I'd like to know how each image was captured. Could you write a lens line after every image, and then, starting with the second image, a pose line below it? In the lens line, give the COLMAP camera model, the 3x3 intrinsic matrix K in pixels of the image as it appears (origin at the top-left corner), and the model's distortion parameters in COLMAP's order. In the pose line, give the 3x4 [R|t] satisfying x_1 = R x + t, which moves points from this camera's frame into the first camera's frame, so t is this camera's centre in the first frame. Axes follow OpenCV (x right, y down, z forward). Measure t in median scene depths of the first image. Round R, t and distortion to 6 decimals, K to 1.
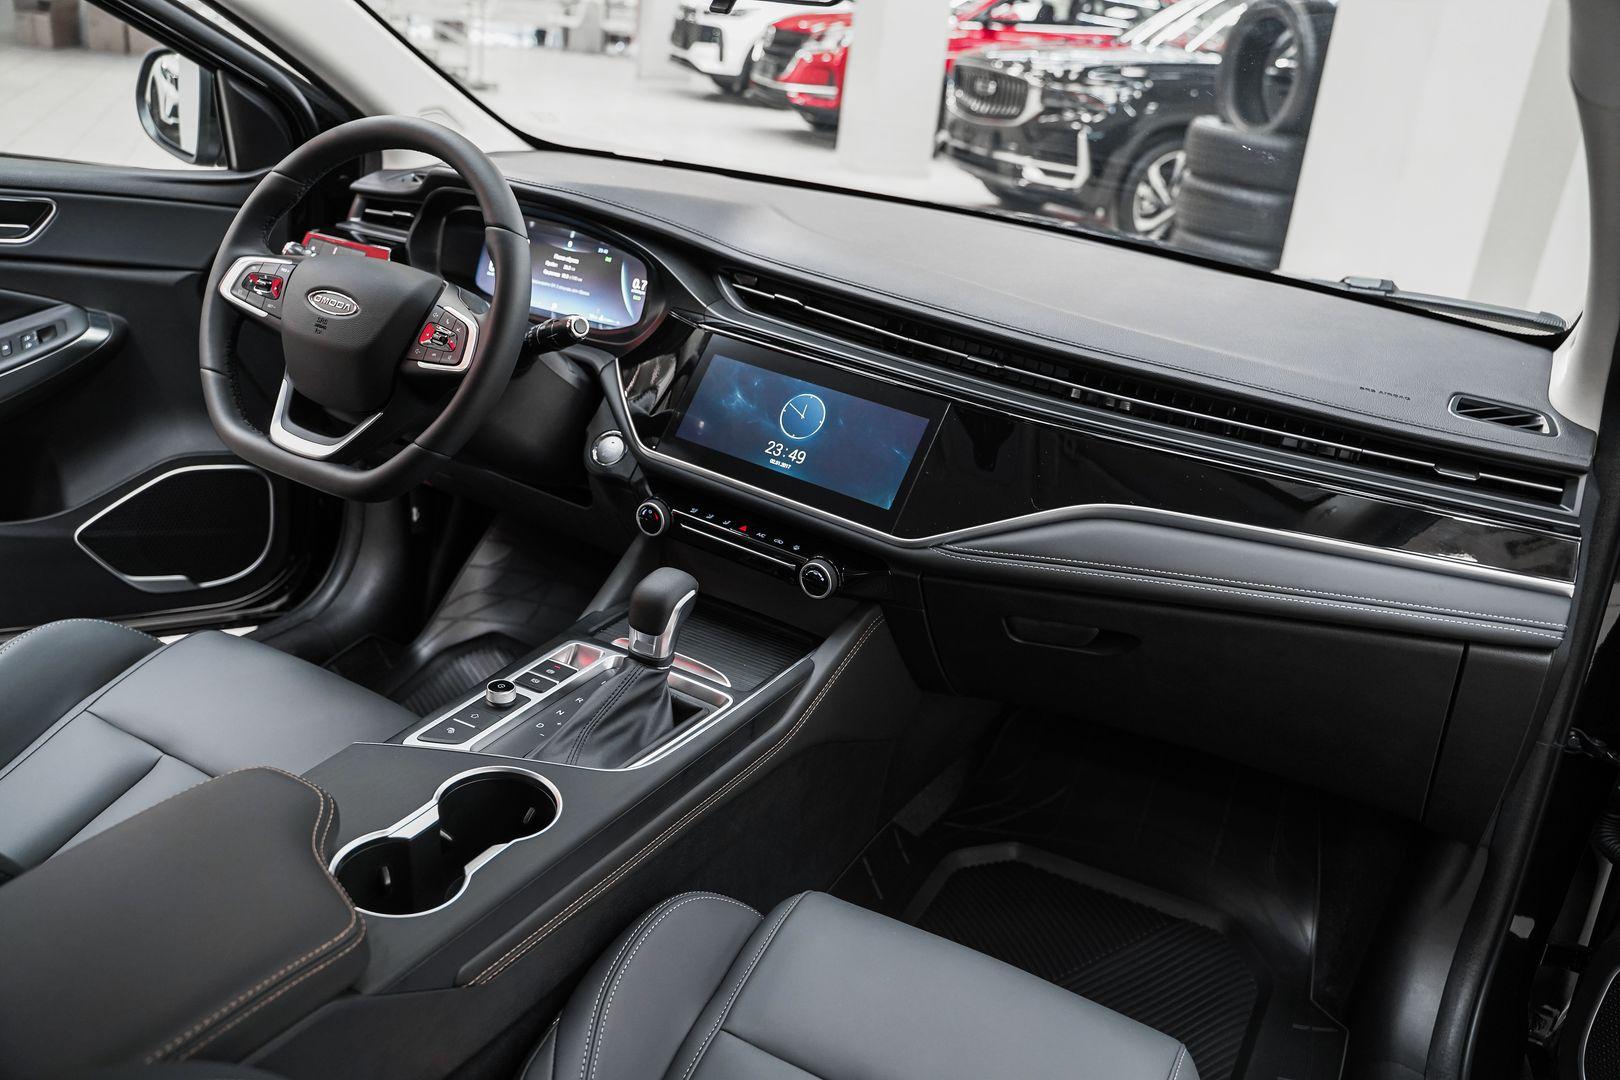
lens RADIAL K [[1316.5, 0, 810.0], [0, 1316.5, 540.0], [0, 0, 1]] dist [-0.116466, 0.085988]
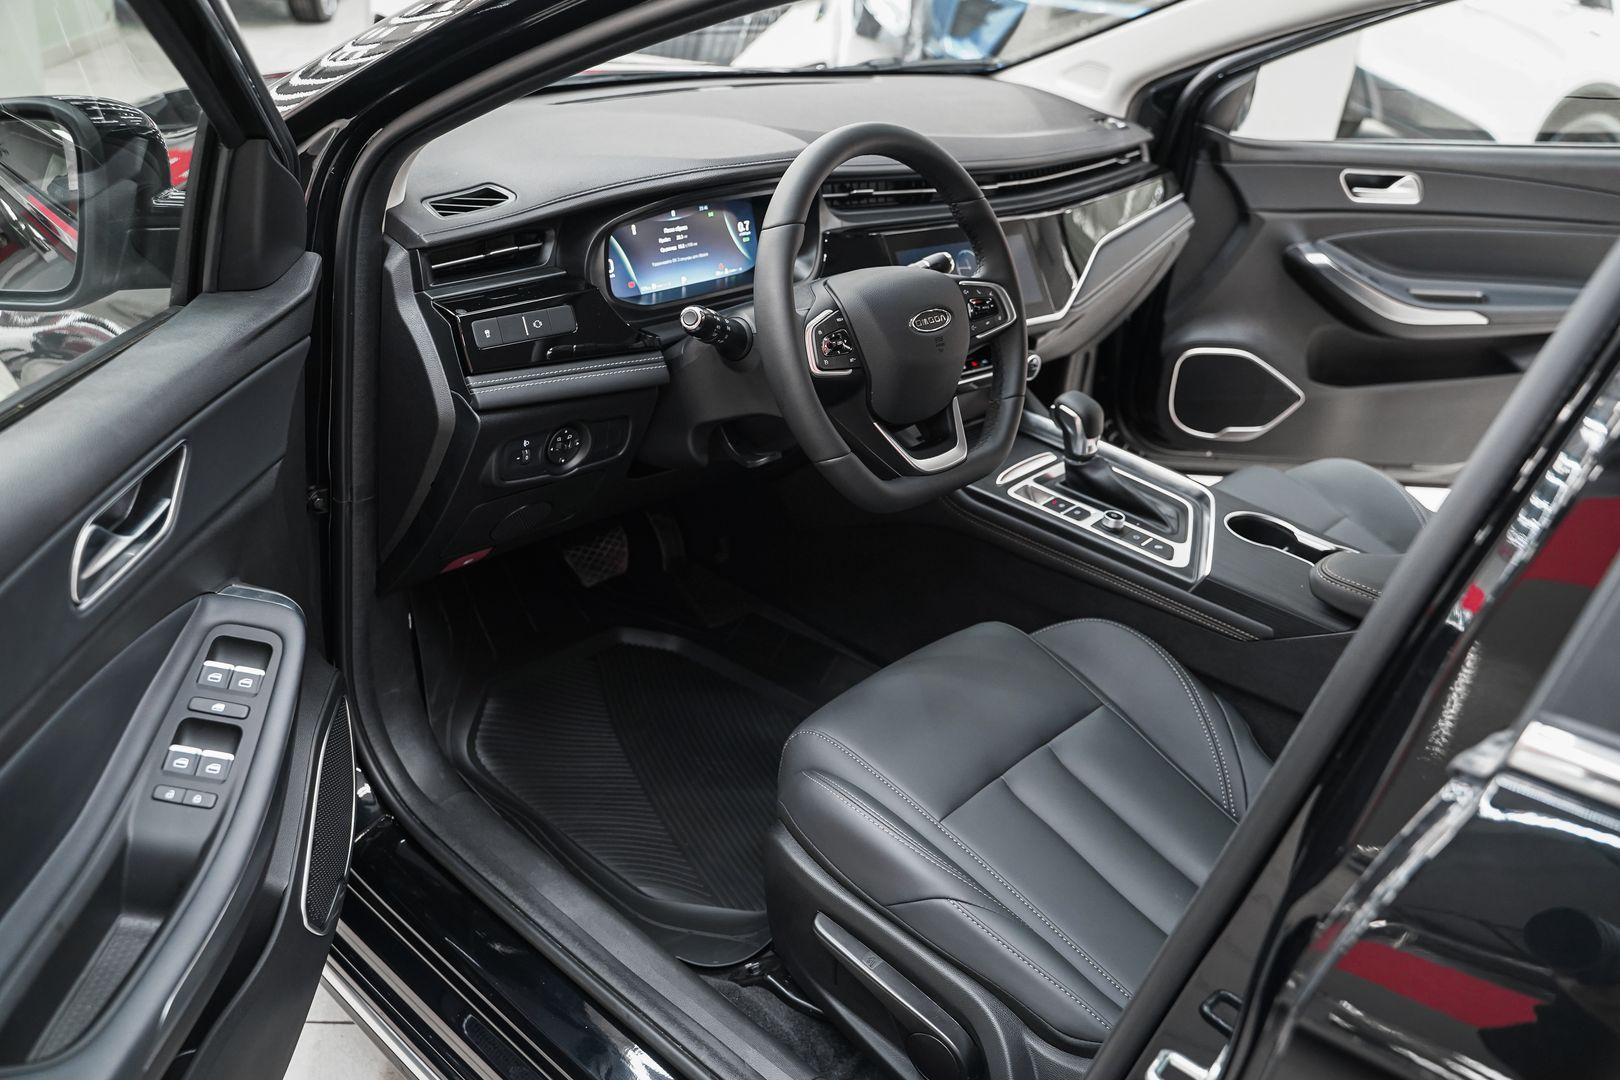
lens RADIAL K [[1306.2, 0, 801.9], [0, 1306.2, 543.1], [0, 0, 1]] dist [-0.109904, -0.001912]
pose [[0.260607, -0.531300, 0.806105, -1.081830], [0.305480, 0.837436, 0.453191, -0.437465], [-0.915842, 0.128144, 0.380543, 0.598568]]
